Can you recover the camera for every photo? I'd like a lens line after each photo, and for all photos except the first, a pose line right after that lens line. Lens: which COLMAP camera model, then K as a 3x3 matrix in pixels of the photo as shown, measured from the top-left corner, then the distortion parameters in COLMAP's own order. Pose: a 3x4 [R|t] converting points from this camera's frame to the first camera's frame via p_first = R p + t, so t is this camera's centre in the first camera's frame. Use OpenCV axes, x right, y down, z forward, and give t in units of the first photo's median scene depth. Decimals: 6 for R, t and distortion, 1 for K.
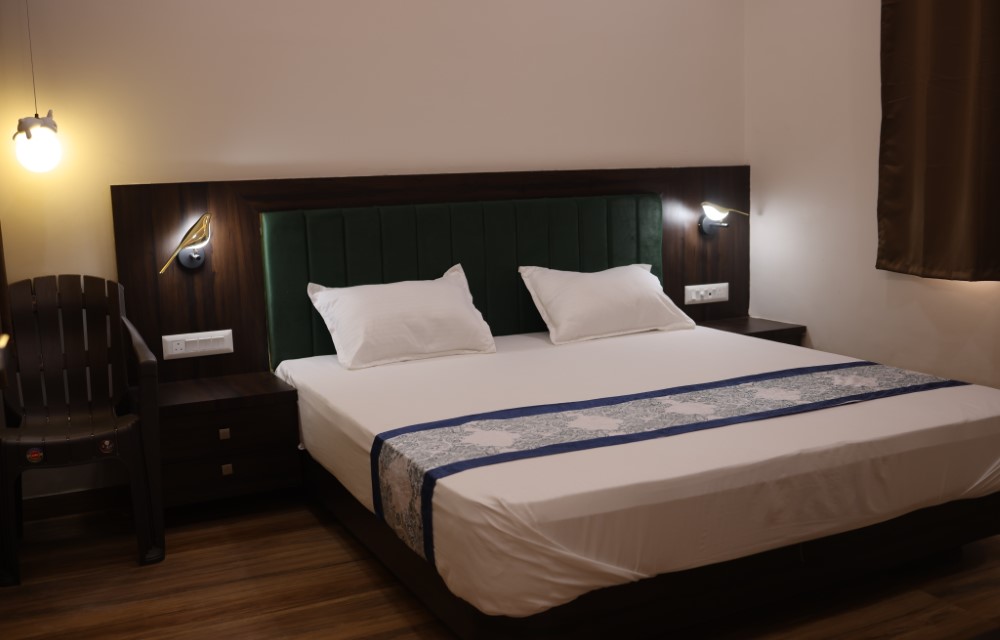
lens RADIAL K [[1013.4, 0, 500.0], [0, 1013.4, 320.0], [0, 0, 1]] dist [-0.070652, 0.017477]
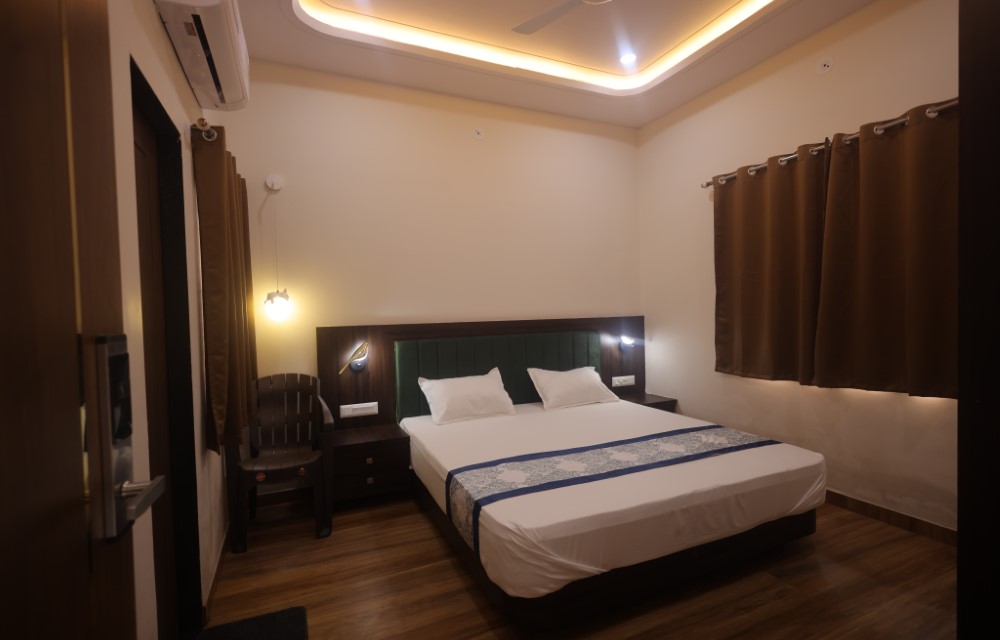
lens RADIAL K [[472.6, 0, 500.0], [0, 472.6, 320.0], [0, 0, 1]] dist [0.003928, 0.000682]
pose [[0.999372, 0.007647, -0.034602, -0.004288], [-0.011950, 0.991970, -0.125908, -0.040249], [0.033362, 0.126242, 0.991438, 0.115114]]
